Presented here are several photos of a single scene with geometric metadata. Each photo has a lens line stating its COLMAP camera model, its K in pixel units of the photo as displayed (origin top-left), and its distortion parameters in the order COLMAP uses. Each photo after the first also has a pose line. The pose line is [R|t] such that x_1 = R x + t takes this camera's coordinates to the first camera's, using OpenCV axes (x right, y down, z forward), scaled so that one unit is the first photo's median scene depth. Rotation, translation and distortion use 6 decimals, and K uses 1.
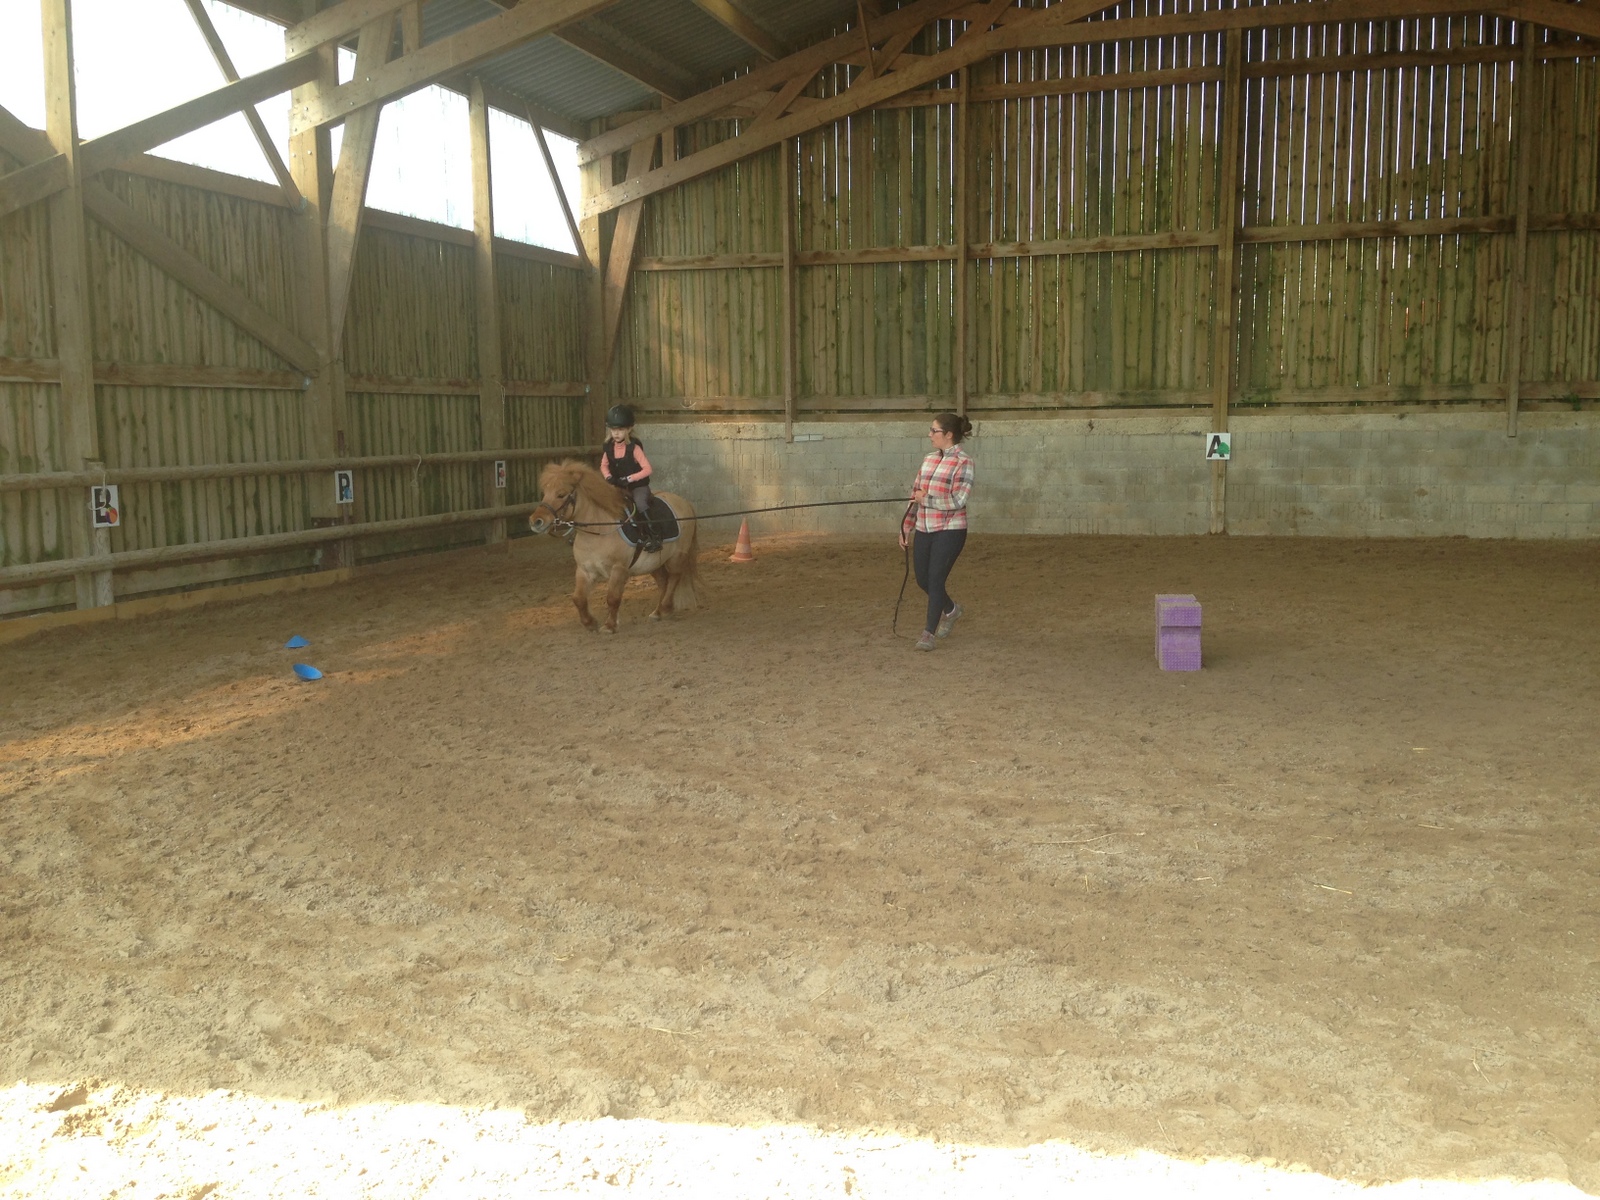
lens RADIAL K [[1432.3, 0, 808.3], [0, 1432.3, 595.0], [0, 0, 1]] dist [0.113440, -0.161195]
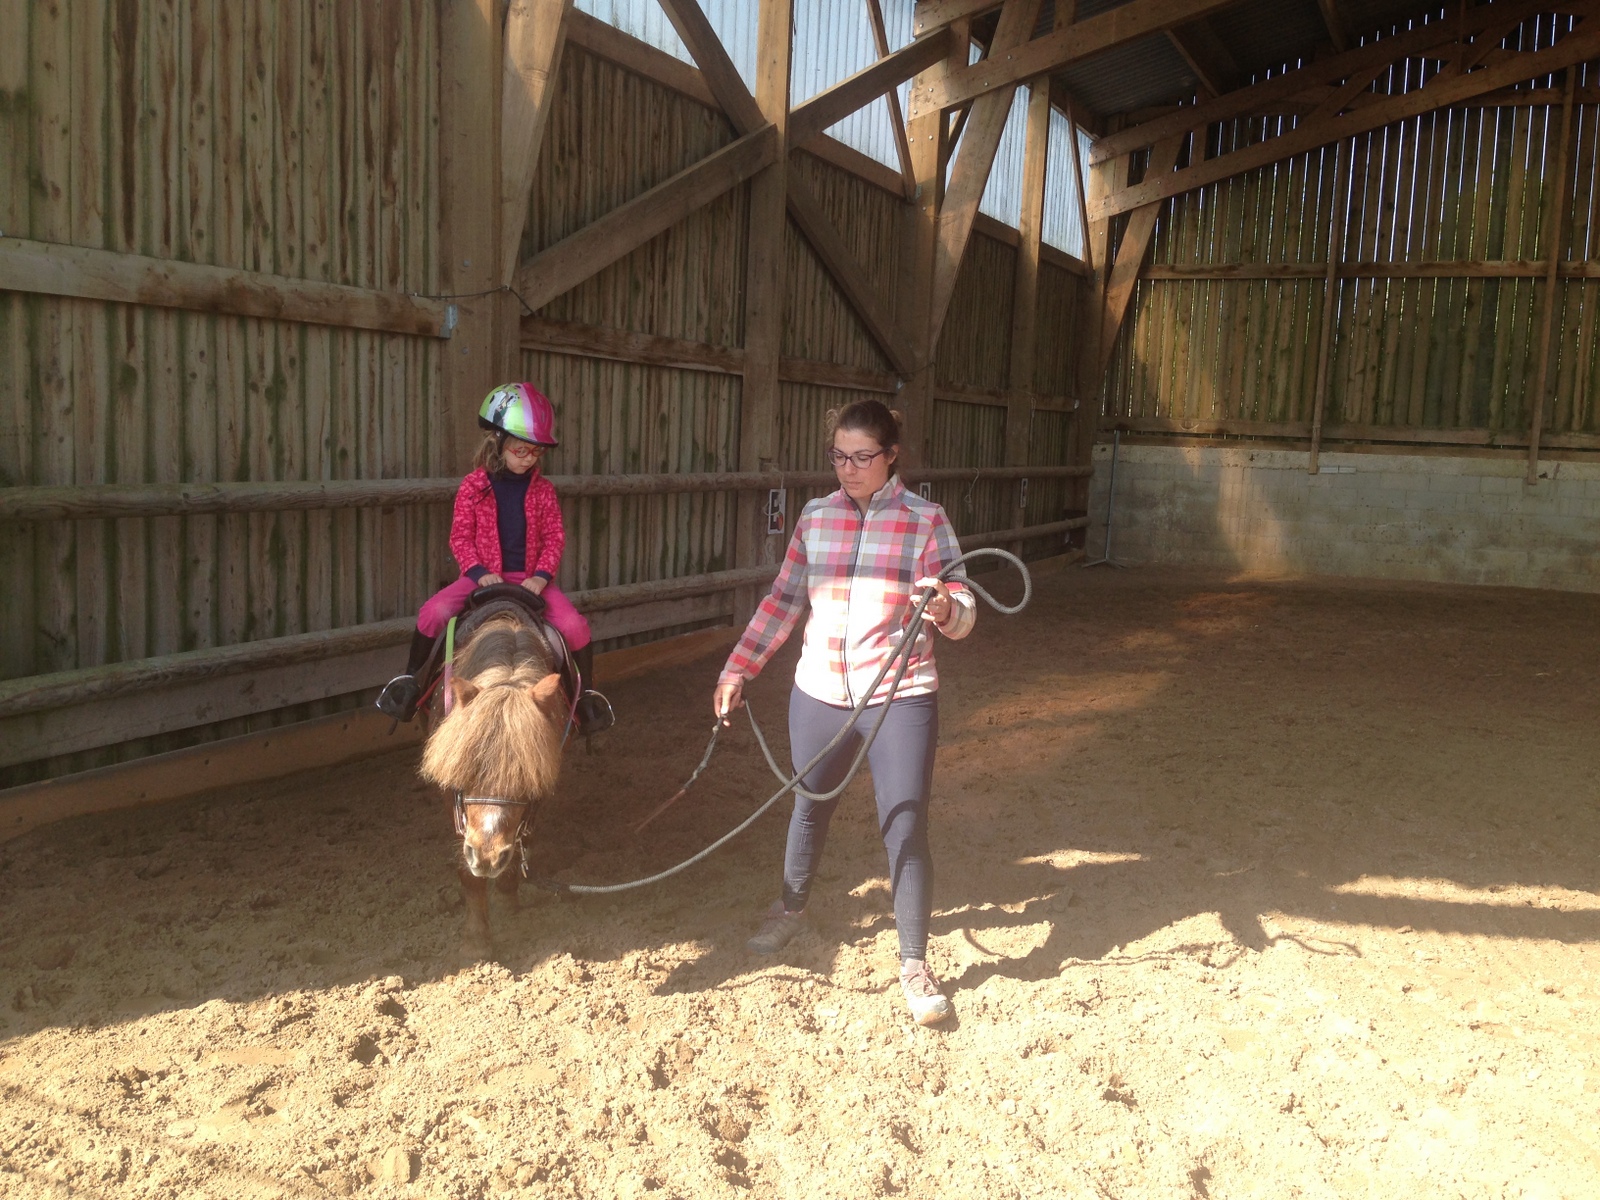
lens RADIAL K [[1432.3, 0, 797.3], [0, 1432.3, 586.4], [0, 0, 1]] dist [0.113440, -0.161195]
pose [[0.991563, 0.064101, -0.112670, -0.228403], [-0.066328, 0.997668, -0.016122, -0.000205], [0.111374, 0.023459, 0.993502, 0.066623]]
